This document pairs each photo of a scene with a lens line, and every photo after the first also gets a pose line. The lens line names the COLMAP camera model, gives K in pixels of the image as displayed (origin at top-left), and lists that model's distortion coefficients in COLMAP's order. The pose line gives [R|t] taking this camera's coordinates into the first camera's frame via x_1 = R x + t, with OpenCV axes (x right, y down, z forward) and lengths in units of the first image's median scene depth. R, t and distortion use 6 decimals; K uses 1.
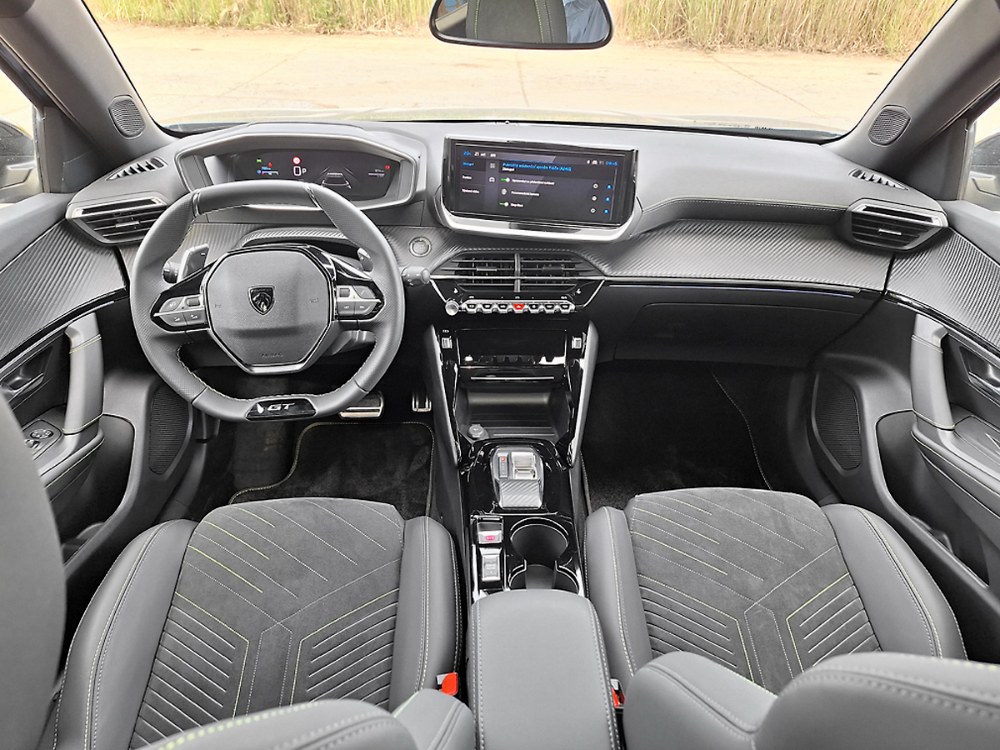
lens RADIAL K [[703.3, 0, 499.8], [0, 703.3, 376.6], [0, 0, 1]] dist [0.095576, -0.109911]
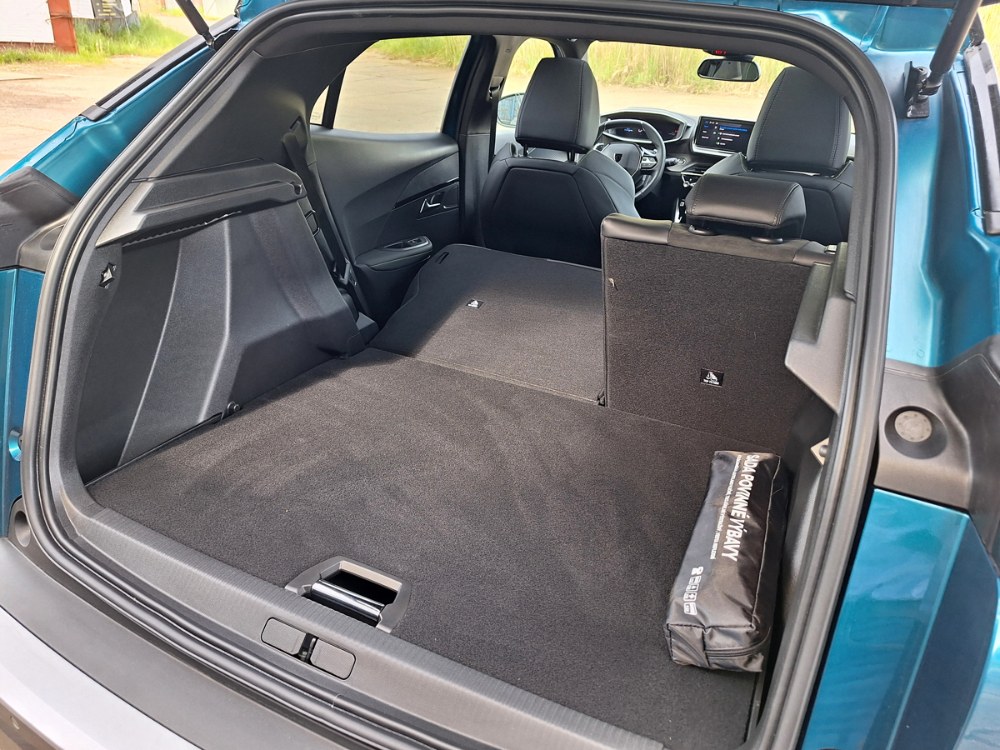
lens RADIAL K [[703.3, 0, 499.8], [0, 703.3, 376.6], [0, 0, 1]] dist [0.095576, -0.109911]
pose [[0.888108, 0.220854, -0.403097, 0.517286], [-0.249850, 0.968077, -0.020071, 0.788398], [0.385796, 0.118539, 0.914937, -1.485099]]
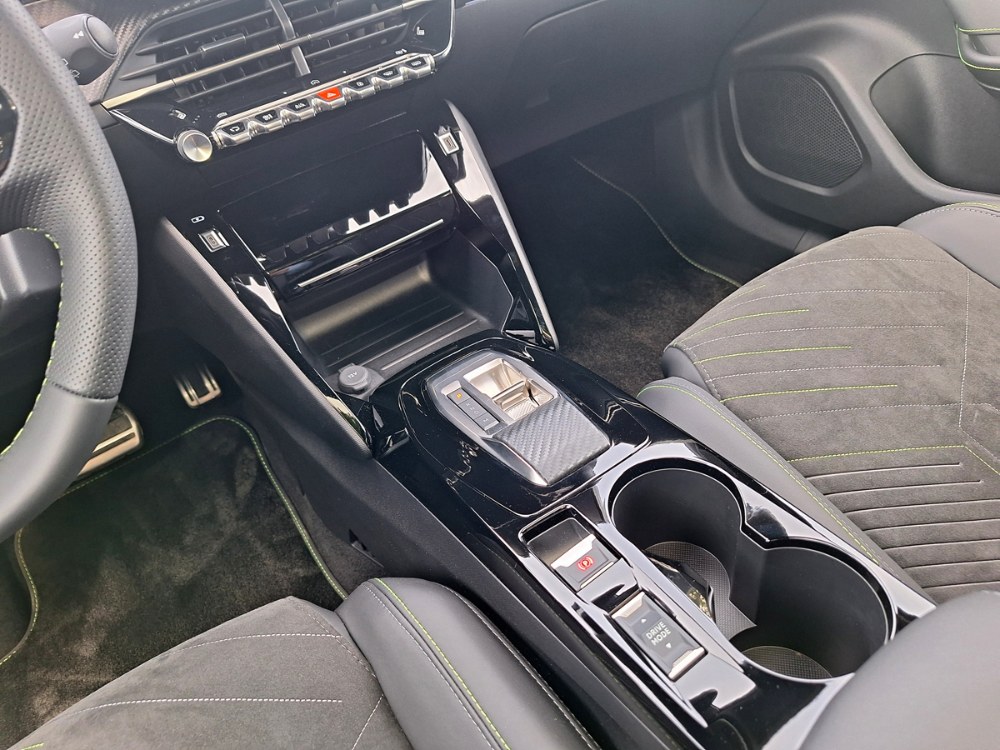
lens RADIAL K [[703.3, 0, 499.8], [0, 703.3, 376.6], [0, 0, 1]] dist [0.095576, -0.109911]
pose [[0.834244, -0.460089, 0.303901, -0.115202], [0.414308, 0.886721, 0.205121, 0.016728], [-0.363849, -0.045212, 0.930360, 0.532424]]
